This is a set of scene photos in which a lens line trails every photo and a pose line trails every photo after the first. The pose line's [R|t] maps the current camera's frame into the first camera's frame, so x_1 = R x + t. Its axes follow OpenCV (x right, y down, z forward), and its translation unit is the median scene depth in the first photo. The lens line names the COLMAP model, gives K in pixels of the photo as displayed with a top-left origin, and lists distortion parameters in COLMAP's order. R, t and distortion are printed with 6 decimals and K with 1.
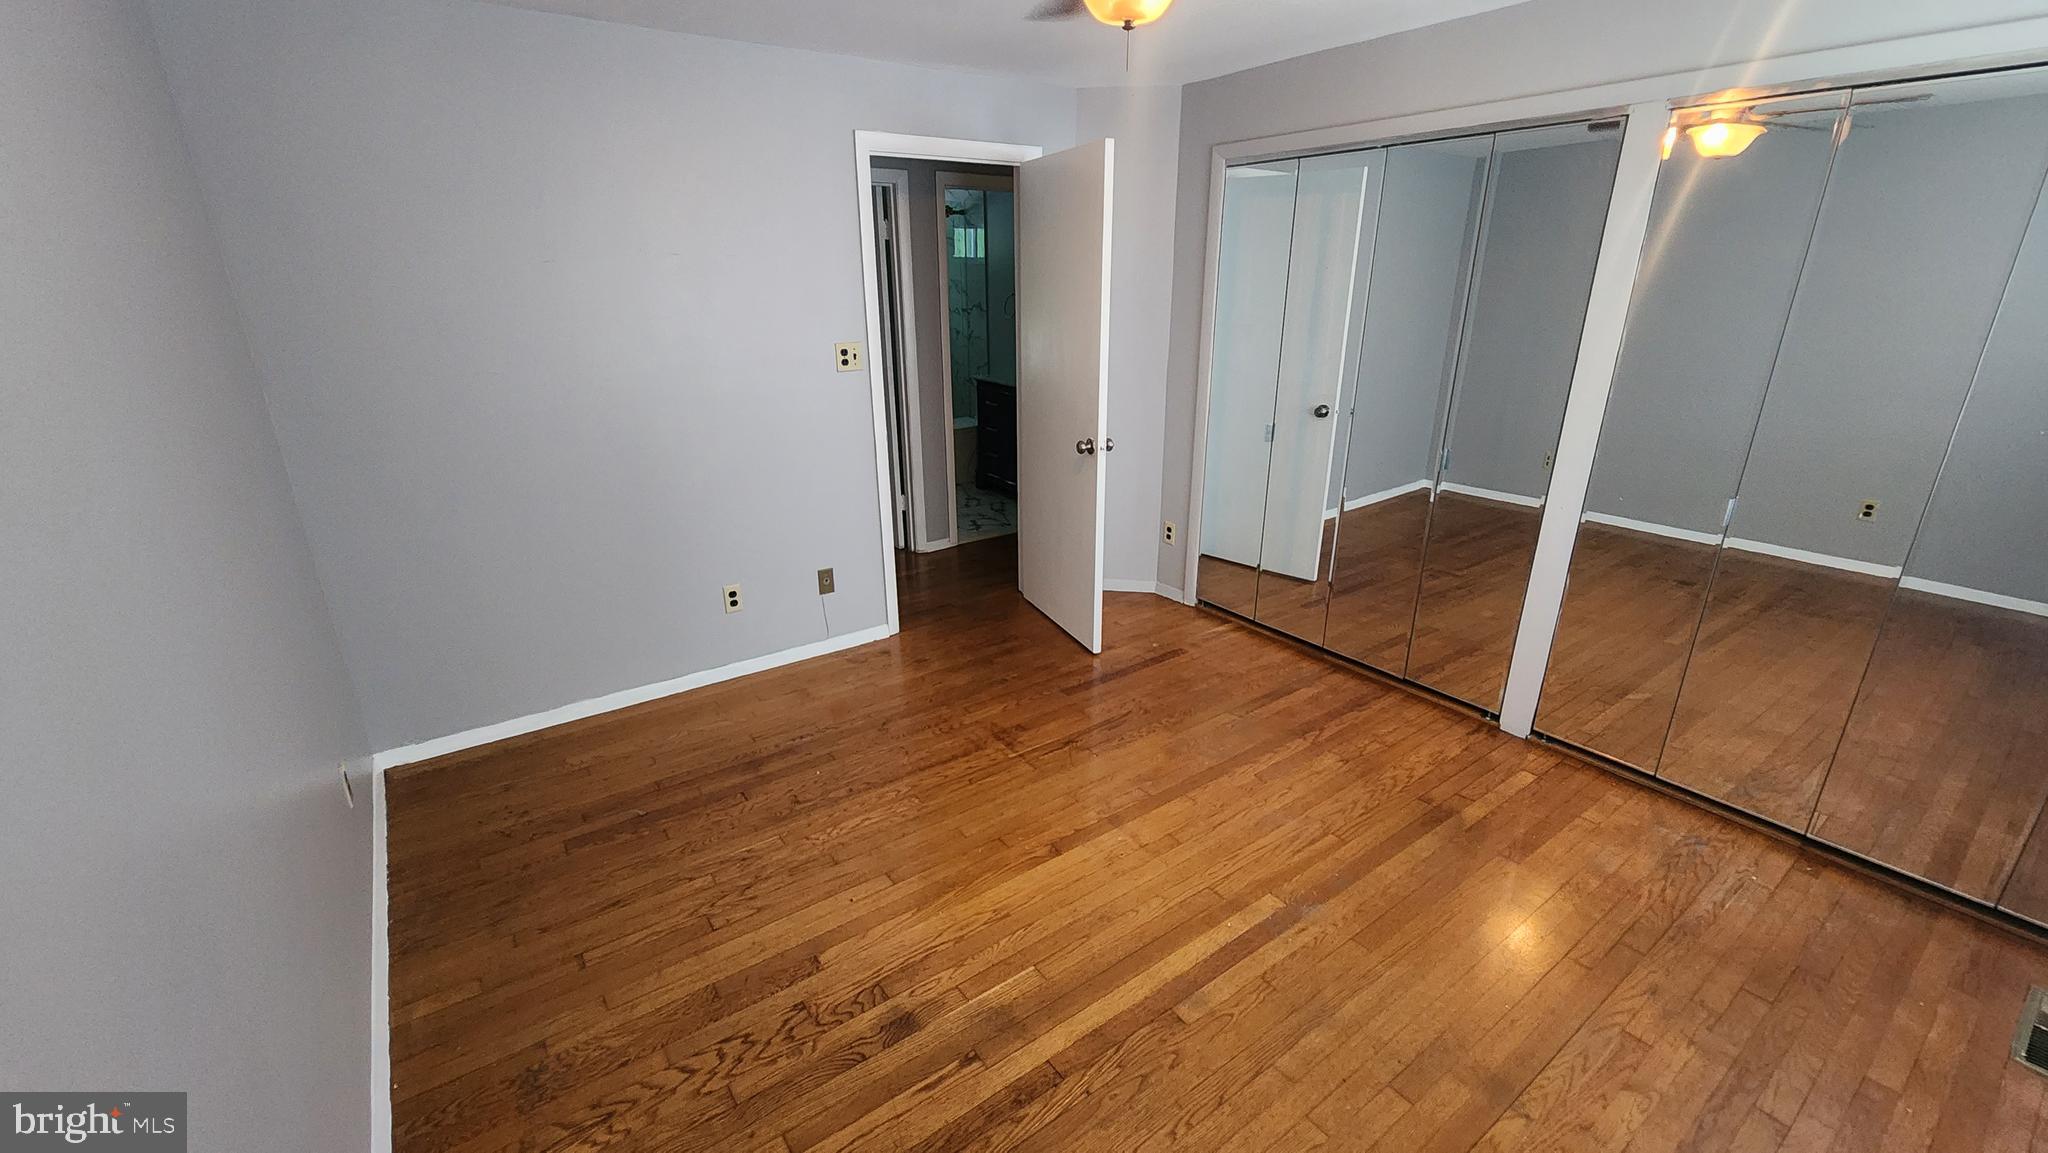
lens RADIAL K [[841.4, 0, 1023.5], [0, 841.4, 583.0], [0, 0, 1]] dist [-0.000110, -0.000155]
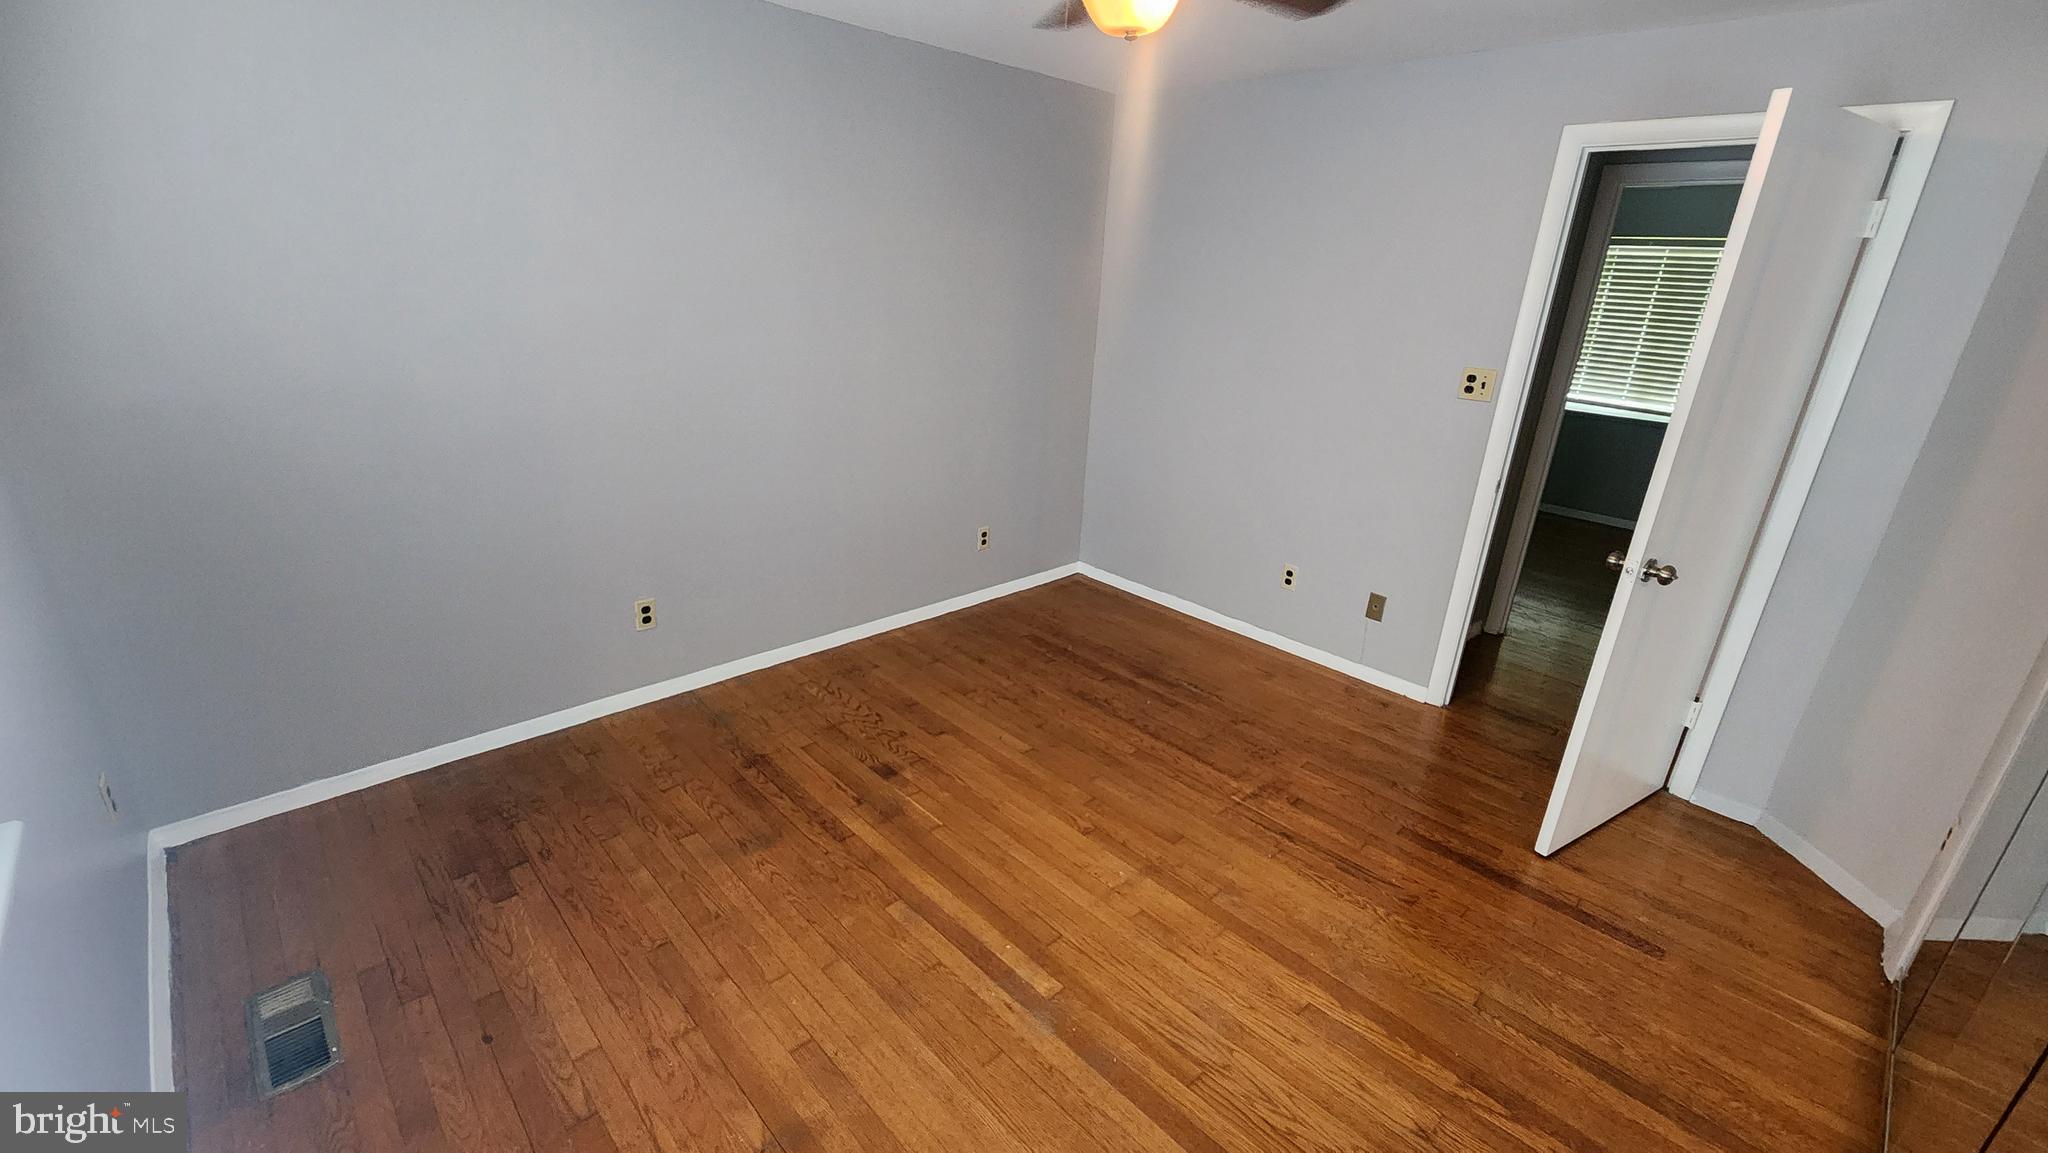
lens RADIAL K [[849.6, 0, 1015.1], [0, 849.6, 573.7], [0, 0, 1]] dist [0.000508, -0.000109]
pose [[0.133713, 0.348836, -0.927596, 0.759760], [-0.381982, 0.881819, 0.276558, -0.186630], [0.914445, 0.317346, 0.251160, 0.473060]]
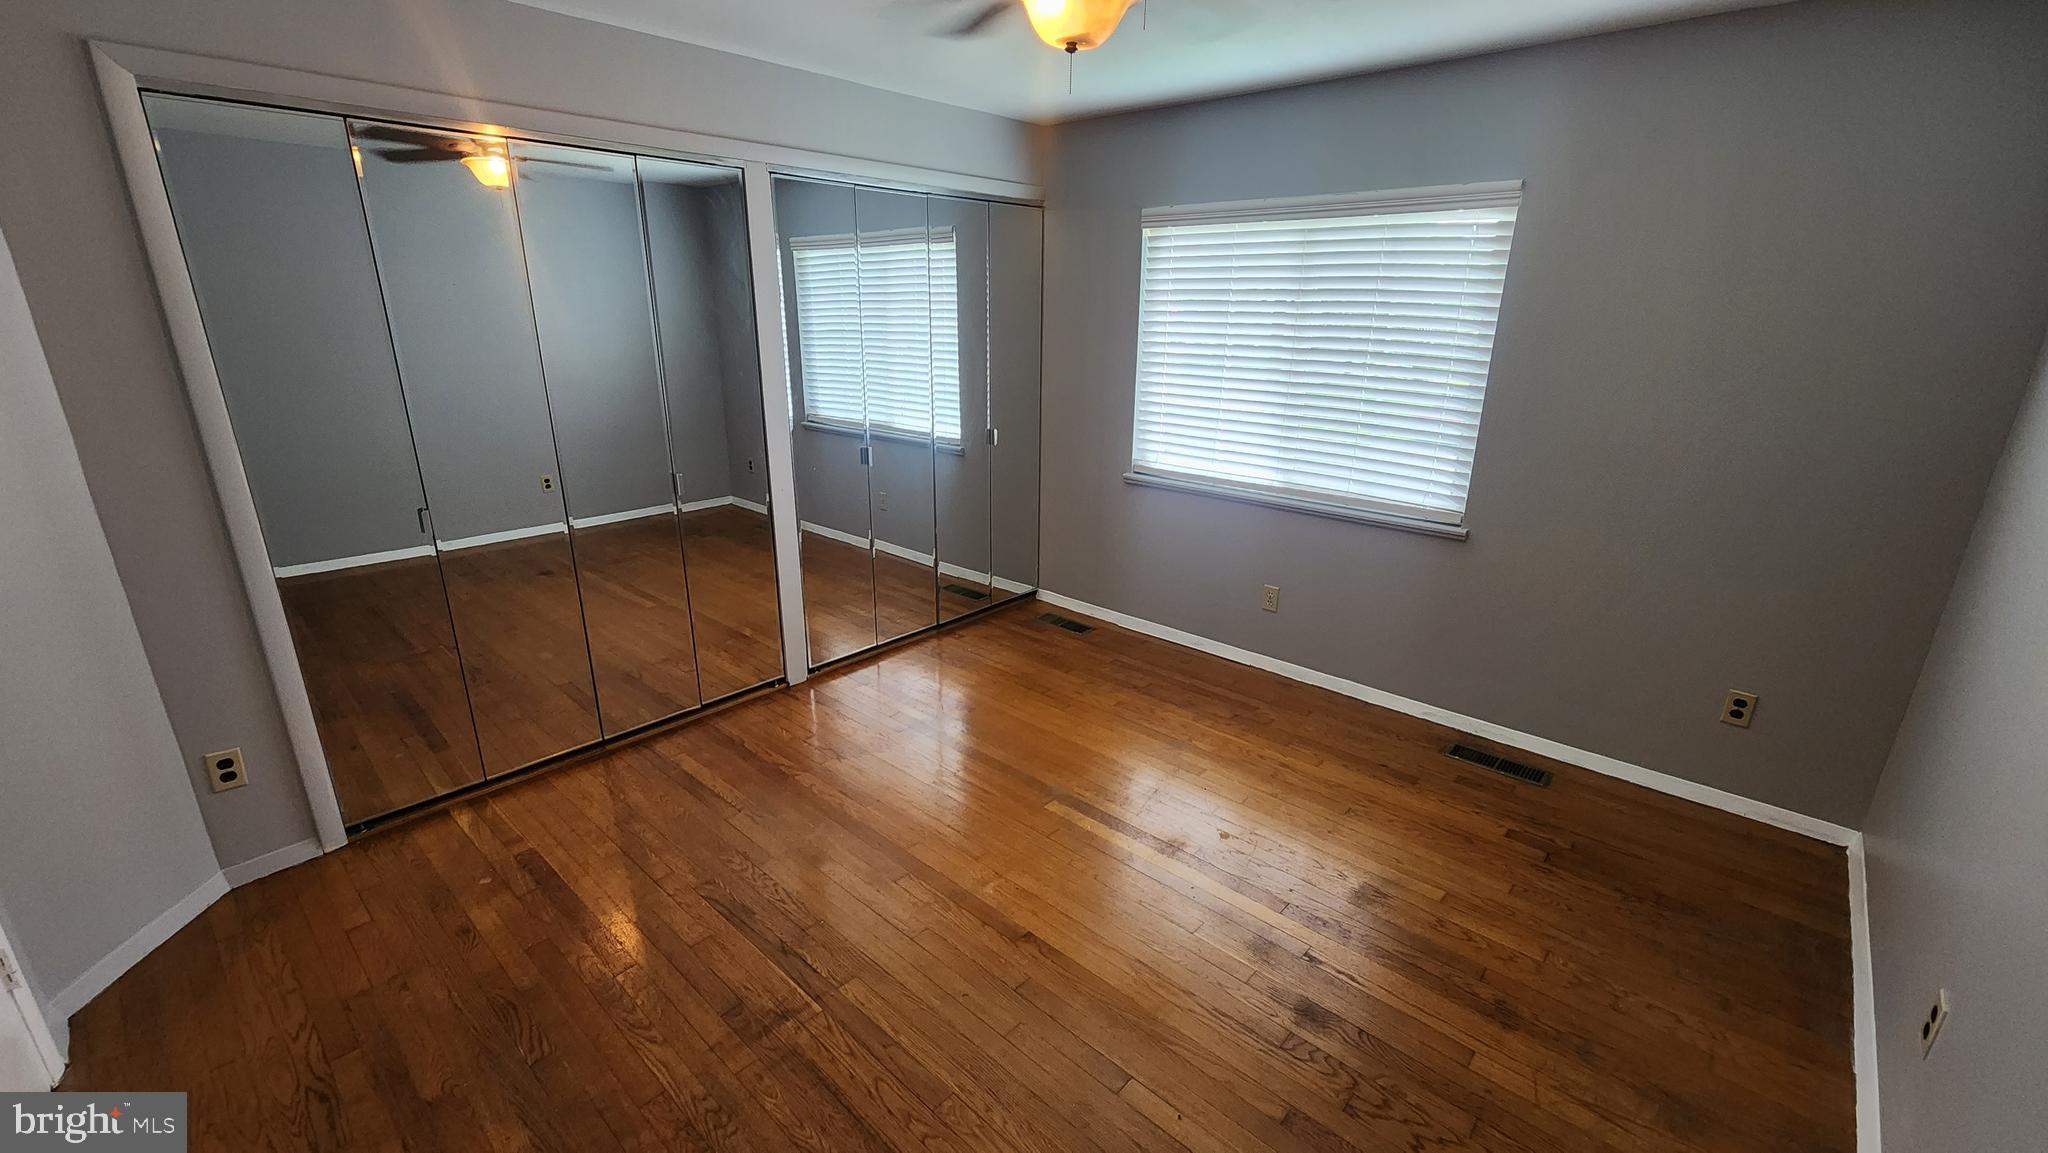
lens RADIAL K [[841.4, 0, 1023.5], [0, 841.4, 583.0], [0, 0, 1]] dist [-0.000110, -0.000155]
pose [[-0.205873, -0.300214, 0.931390, -0.577045], [0.327661, 0.875692, 0.354686, -0.275929], [-0.922092, 0.378201, -0.081913, 0.798202]]
